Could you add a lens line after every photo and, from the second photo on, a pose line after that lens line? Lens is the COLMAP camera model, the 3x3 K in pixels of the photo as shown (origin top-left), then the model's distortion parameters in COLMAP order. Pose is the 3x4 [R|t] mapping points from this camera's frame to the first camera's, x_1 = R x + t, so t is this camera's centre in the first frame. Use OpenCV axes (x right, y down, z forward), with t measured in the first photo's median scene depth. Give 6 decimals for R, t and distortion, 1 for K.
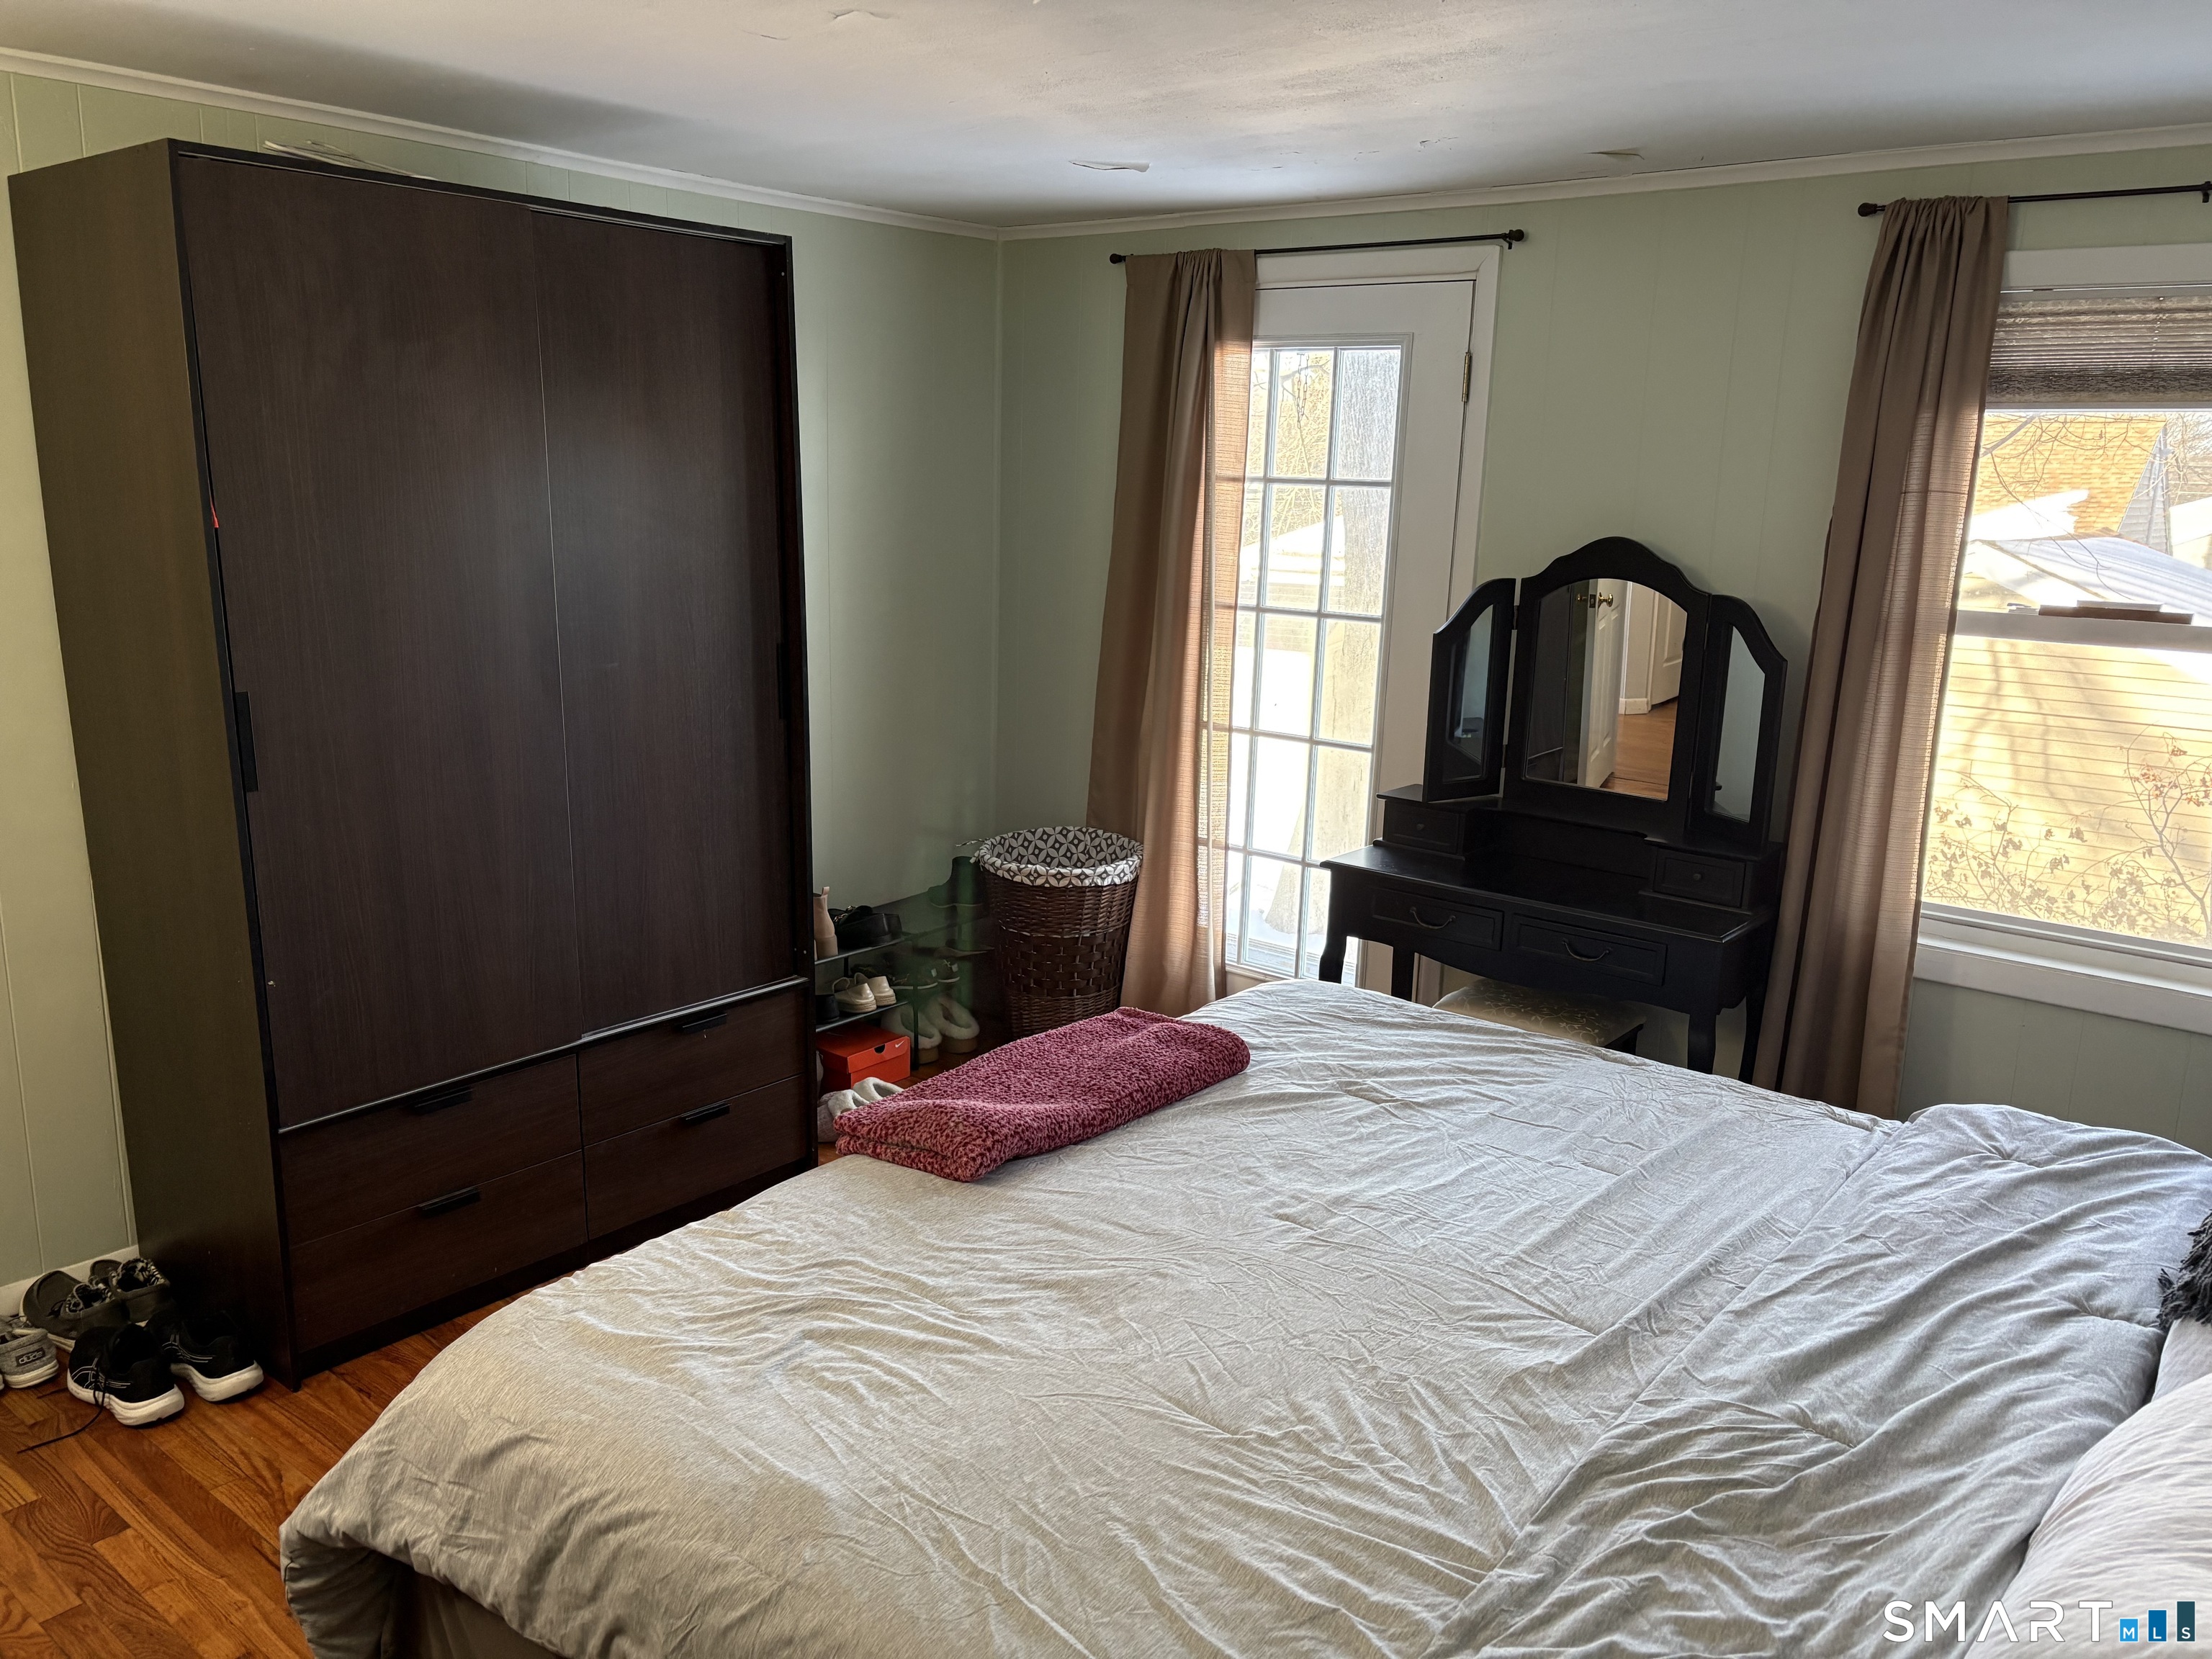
lens RADIAL K [[1680.8, 0, 1091.8], [0, 1680.8, 826.9], [0, 0, 1]] dist [0.045825, -0.037912]
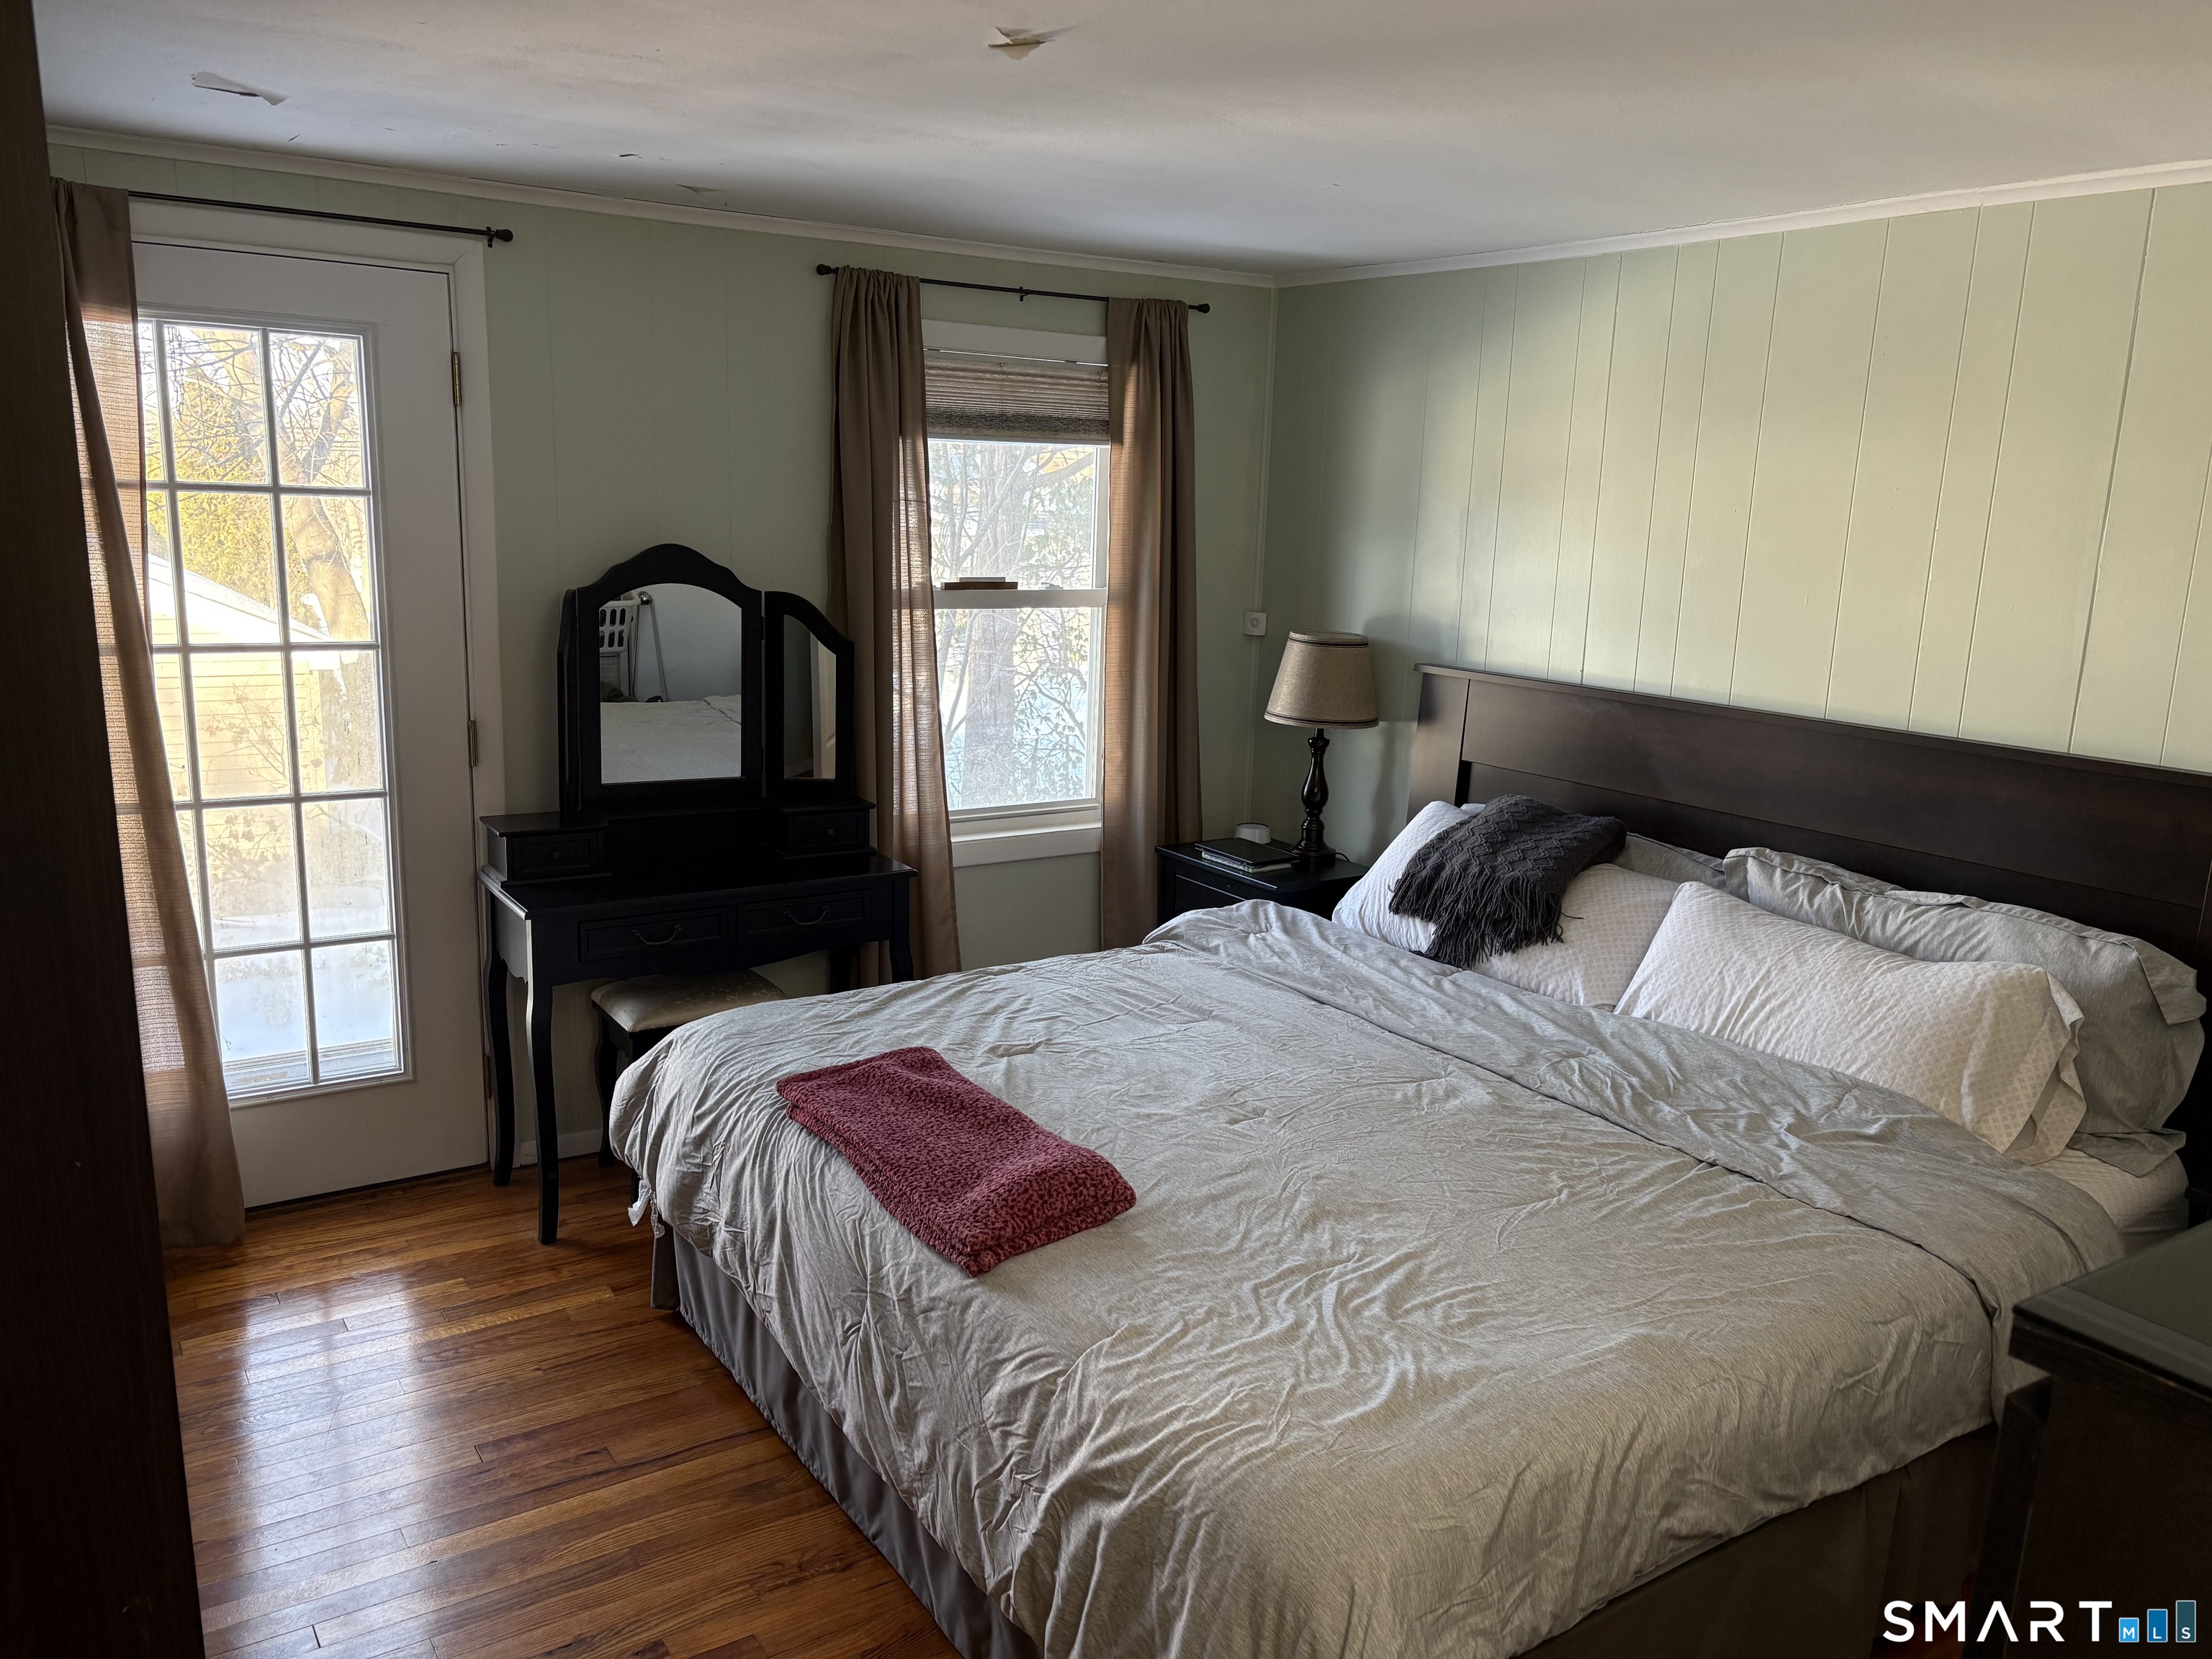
lens RADIAL K [[1680.8, 0, 1094.5], [0, 1680.8, 843.4], [0, 0, 1]] dist [0.045825, -0.037912]
pose [[0.295416, -0.218755, 0.929987, -0.713856], [0.178079, 0.968981, 0.171360, -0.137130], [-0.938625, 0.114989, 0.325208, 0.470130]]
